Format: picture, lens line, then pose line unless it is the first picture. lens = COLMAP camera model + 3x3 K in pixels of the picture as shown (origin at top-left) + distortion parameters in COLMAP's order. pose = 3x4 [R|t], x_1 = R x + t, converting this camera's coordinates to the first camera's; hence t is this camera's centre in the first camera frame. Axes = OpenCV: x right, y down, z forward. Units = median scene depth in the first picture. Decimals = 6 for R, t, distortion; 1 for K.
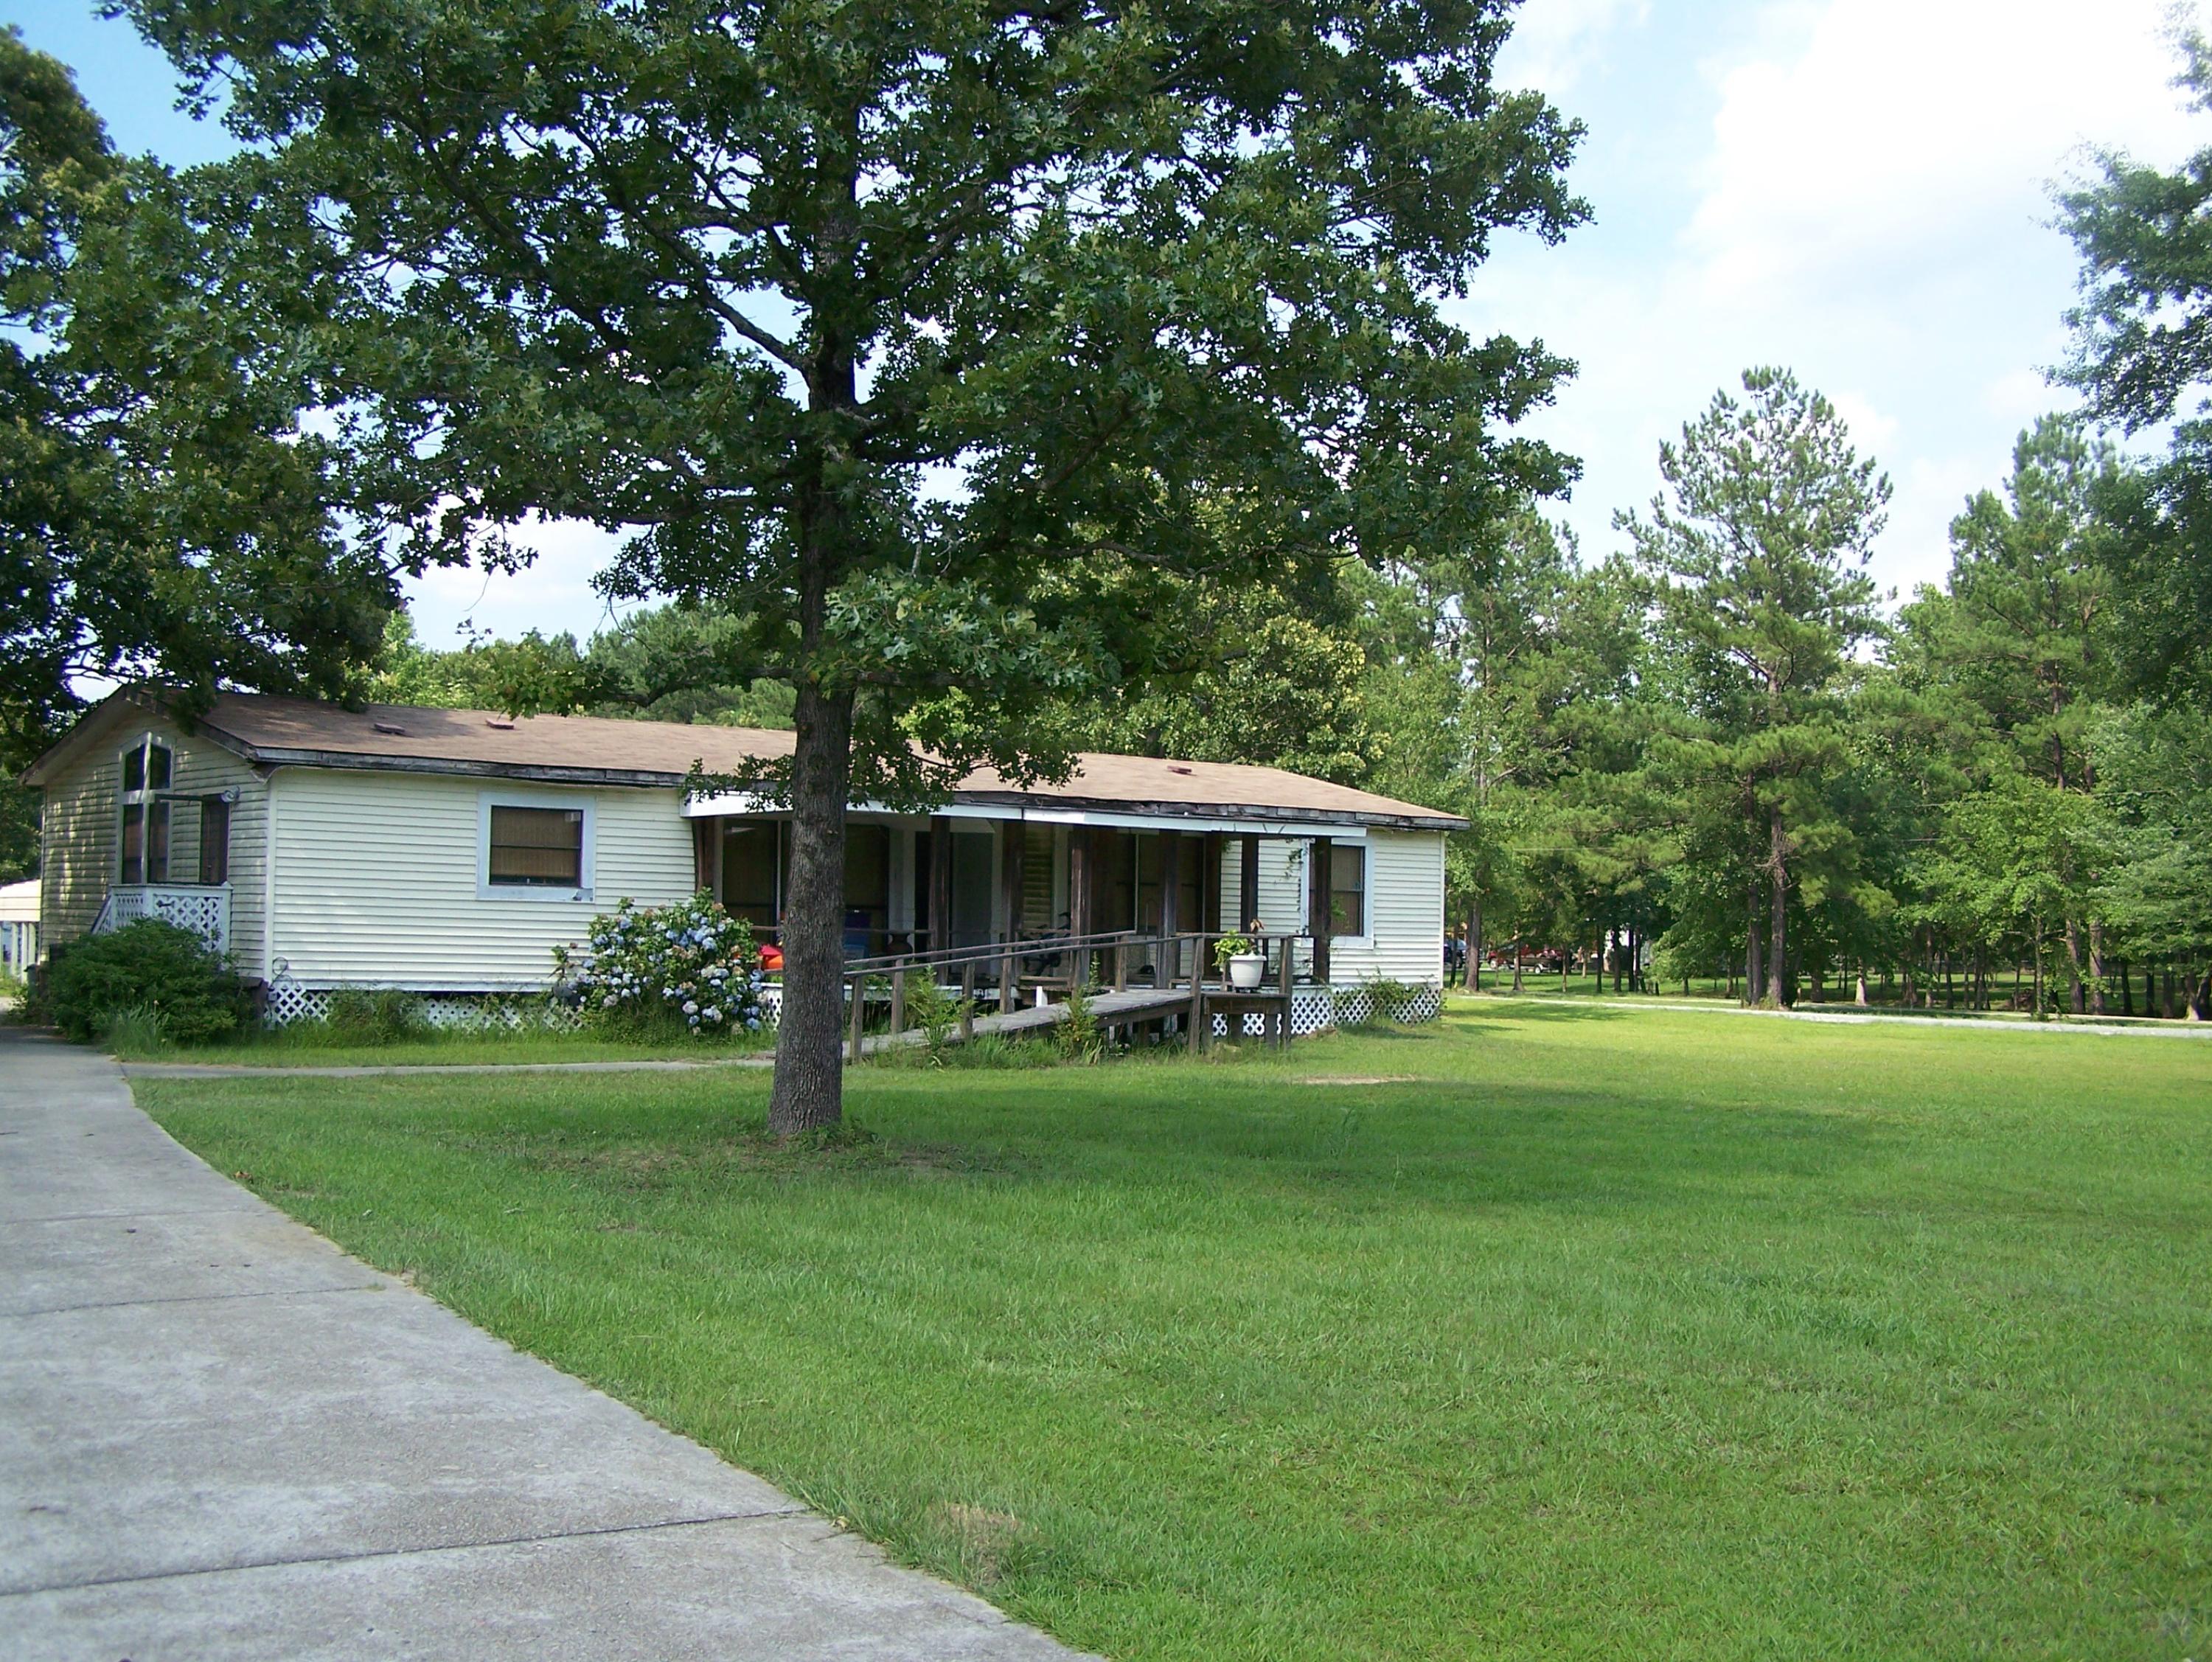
lens RADIAL K [[2502.7, 0, 1106.0], [0, 2502.7, 831.0], [0, 0, 1]] dist [-0.234162, 0.455513]
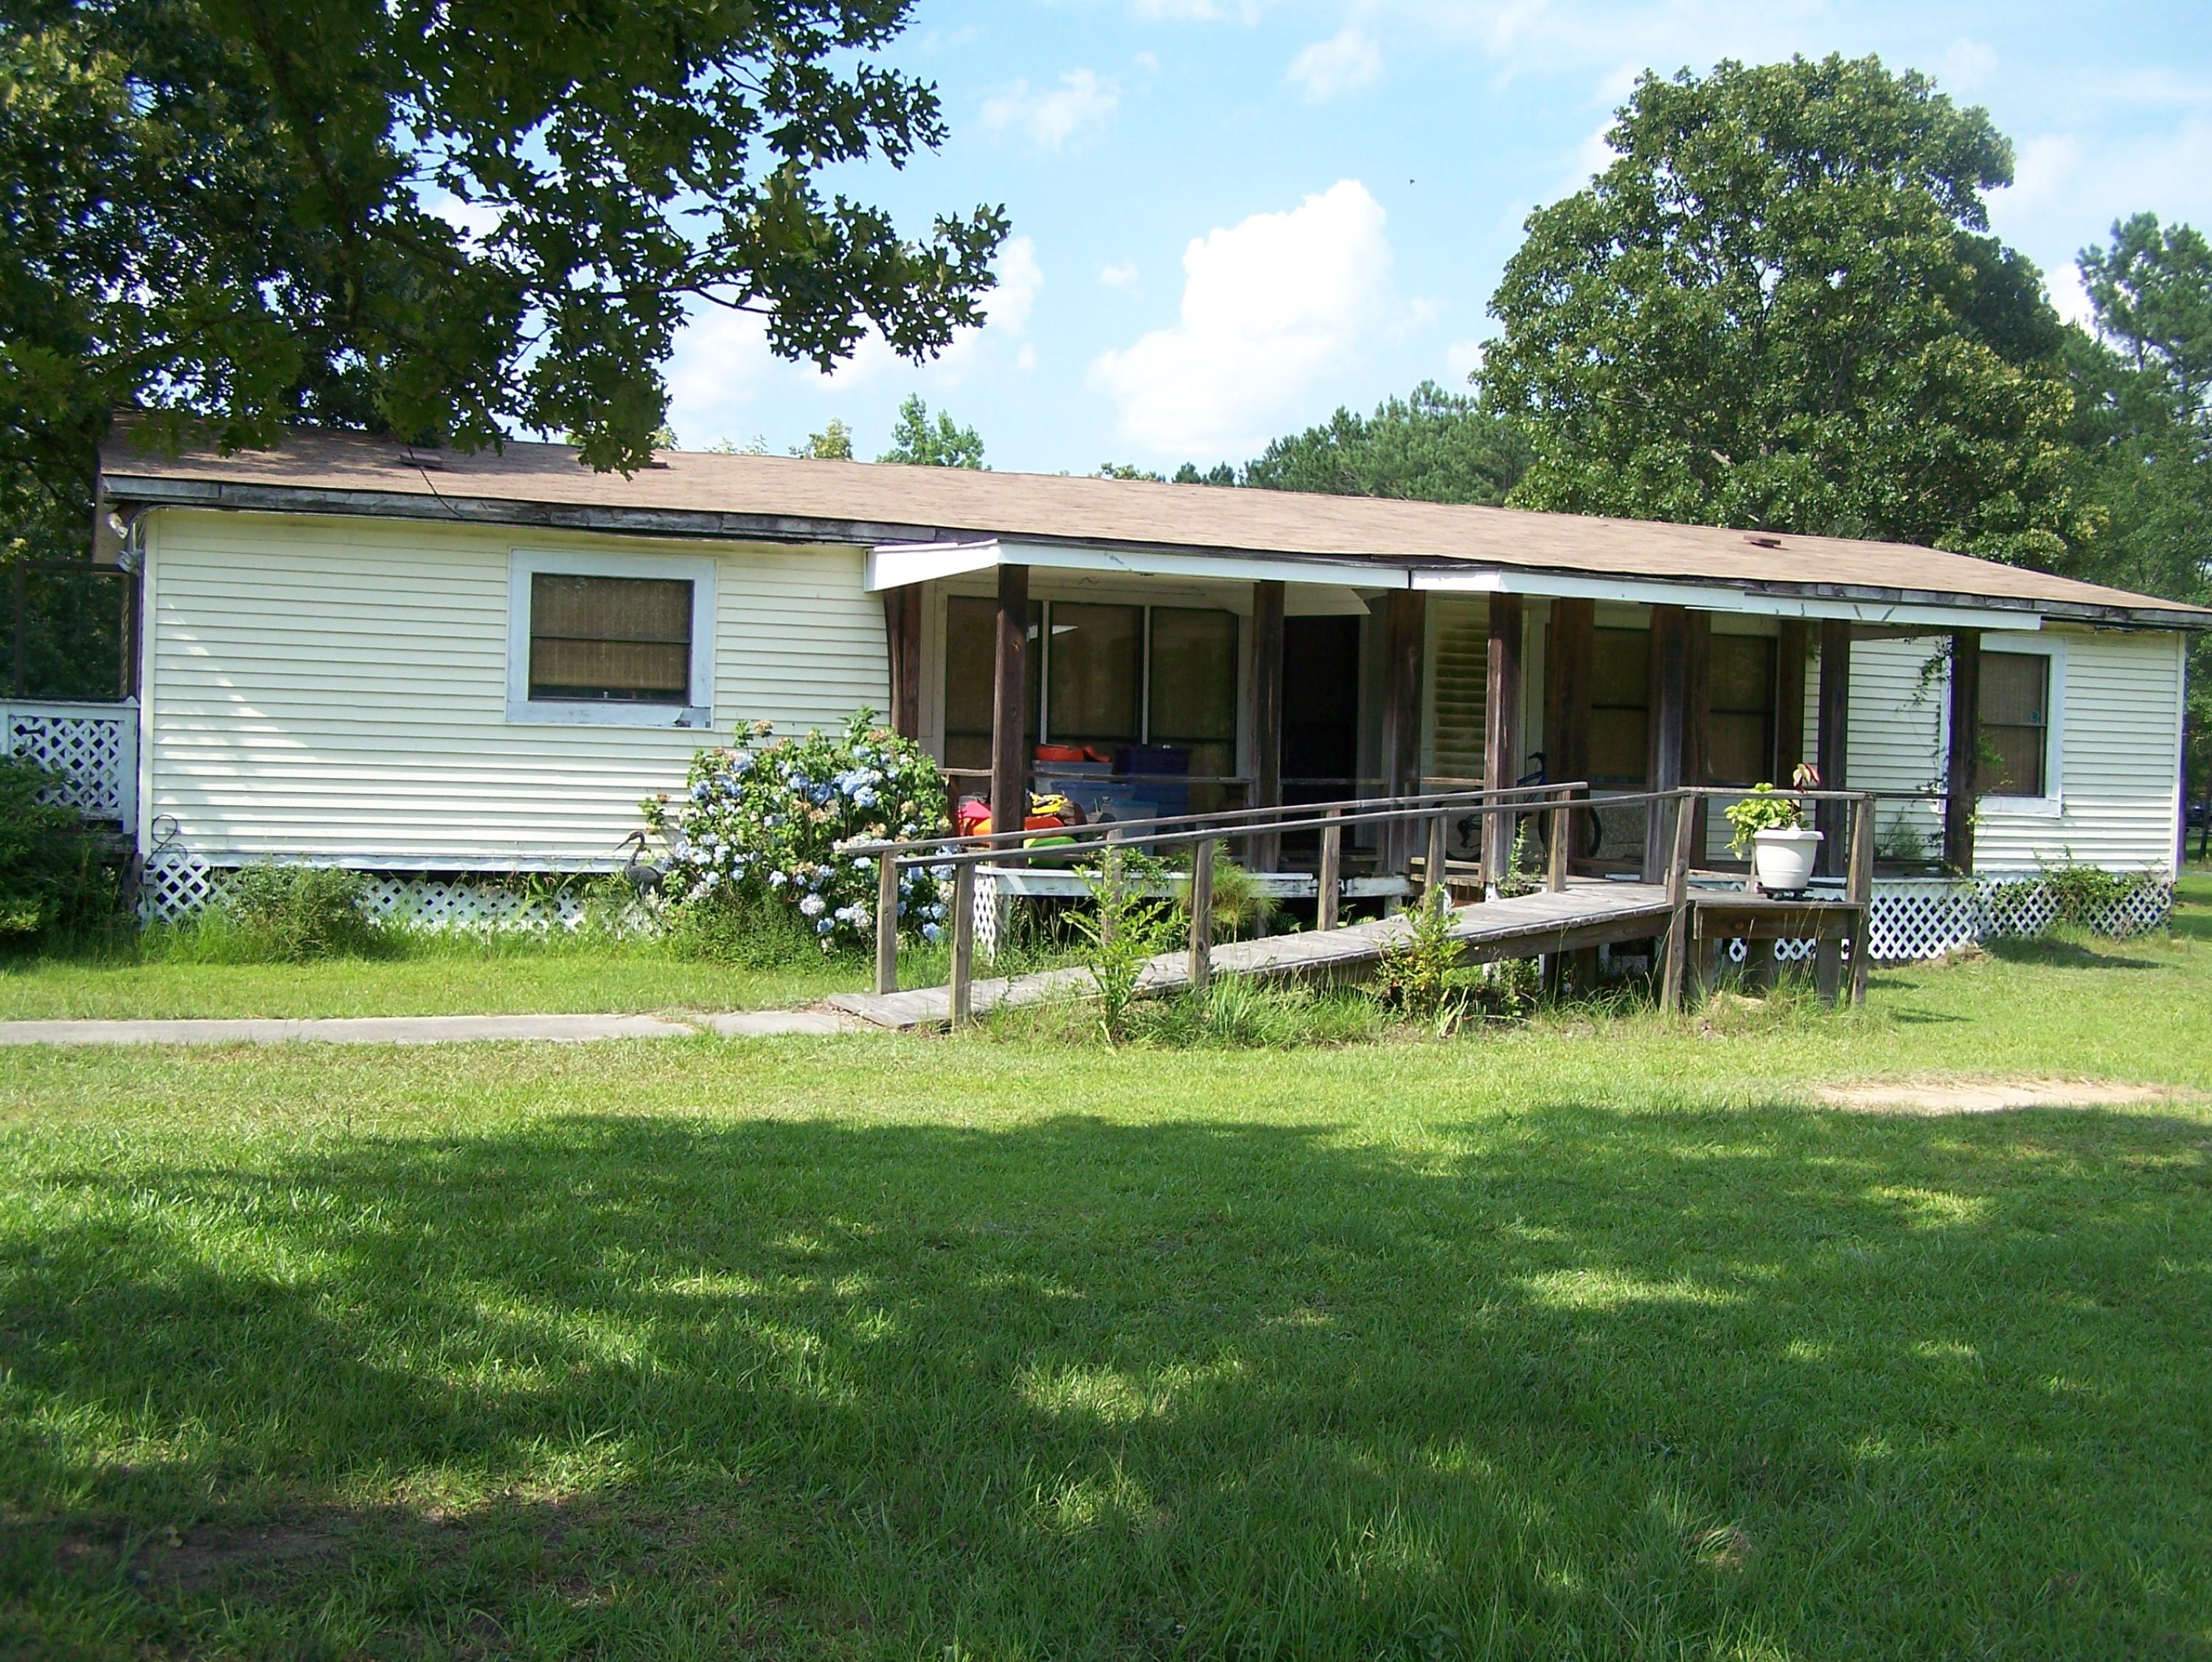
lens RADIAL K [[2502.7, 0, 1106.0], [0, 2502.7, 831.0], [0, 0, 1]] dist [-0.234162, 0.455513]
pose [[0.958620, 0.015342, -0.284275, 0.065024], [0.001559, 0.998249, 0.059131, 0.017530], [0.284685, -0.057127, 0.956917, 0.431797]]
